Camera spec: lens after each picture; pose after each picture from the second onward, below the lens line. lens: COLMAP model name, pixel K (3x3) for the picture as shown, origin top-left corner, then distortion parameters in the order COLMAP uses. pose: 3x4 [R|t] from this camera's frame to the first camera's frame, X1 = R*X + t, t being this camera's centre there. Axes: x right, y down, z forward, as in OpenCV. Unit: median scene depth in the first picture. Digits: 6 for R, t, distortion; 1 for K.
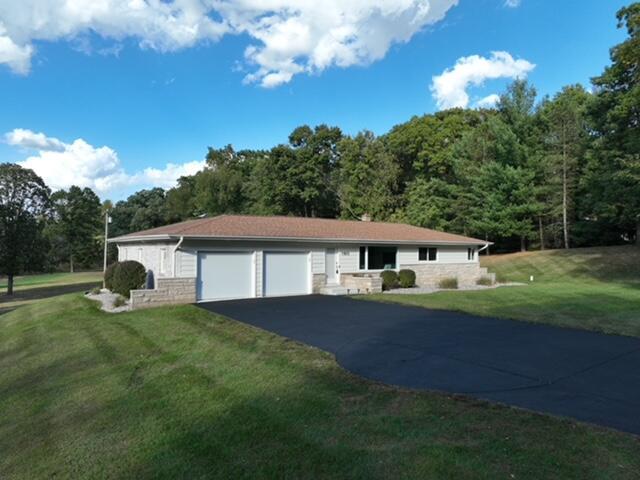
lens RADIAL K [[449.2, 0, 321.1], [0, 449.2, 237.6], [0, 0, 1]] dist [0.005917, 0.007519]
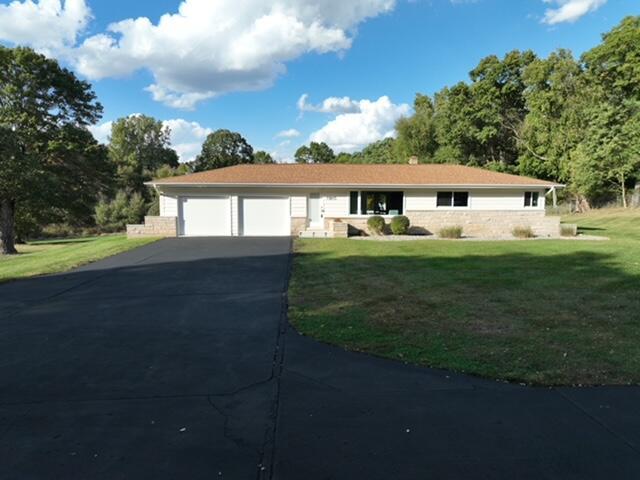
lens RADIAL K [[449.2, 0, 321.1], [0, 449.2, 237.6], [0, 0, 1]] dist [0.005917, 0.007519]
pose [[0.833206, 0.046379, -0.551014, 0.257724], [0.018311, 0.993616, 0.111321, 0.004313], [0.552659, -0.102843, 0.827038, 0.059246]]
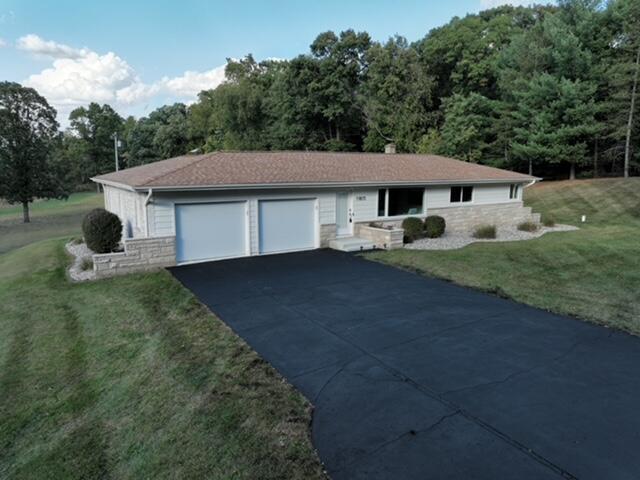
lens RADIAL K [[449.2, 0, 321.1], [0, 449.2, 237.6], [0, 0, 1]] dist [0.005917, 0.007519]
pose [[0.997711, 0.009073, -0.067009, 0.015876], [0.003658, 0.982263, 0.187474, -0.021393], [0.067521, -0.187290, 0.979981, 0.070059]]
